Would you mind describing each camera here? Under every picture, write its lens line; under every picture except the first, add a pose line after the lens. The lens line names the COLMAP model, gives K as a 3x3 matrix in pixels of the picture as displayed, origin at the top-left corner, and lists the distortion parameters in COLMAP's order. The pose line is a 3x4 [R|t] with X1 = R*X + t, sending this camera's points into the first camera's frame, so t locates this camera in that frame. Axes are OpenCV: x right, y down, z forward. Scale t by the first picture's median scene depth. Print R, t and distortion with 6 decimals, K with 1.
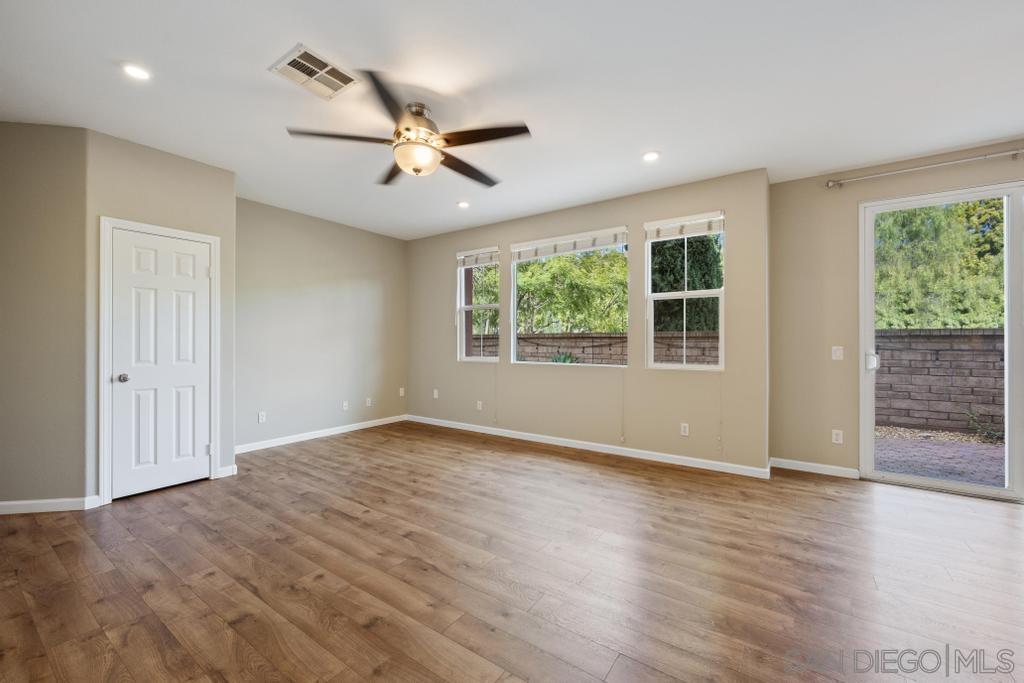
lens RADIAL K [[415.1, 0, 511.1], [0, 415.1, 322.1], [0, 0, 1]] dist [-0.000058, -0.000940]
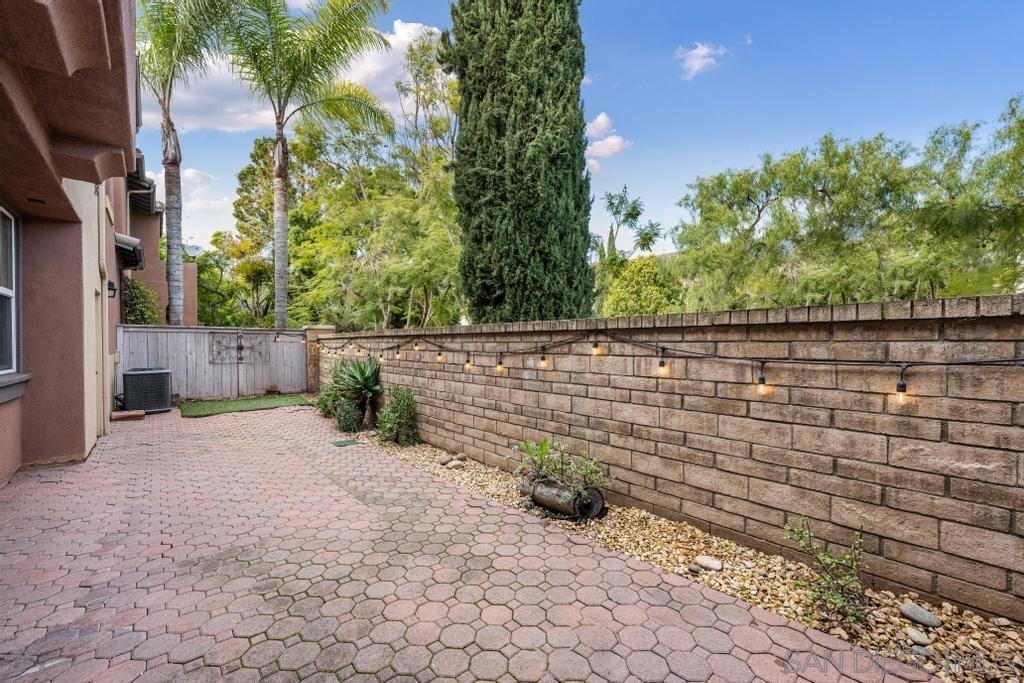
lens RADIAL K [[415.1, 0, 515.1], [0, 415.1, 339.4], [0, 0, 1]] dist [-0.000058, -0.000940]
pose [[0.971094, -0.003528, -0.238670, 0.863394], [0.012222, 0.999314, 0.034959, 0.029203], [0.238383, -0.036865, 0.970471, 0.524038]]
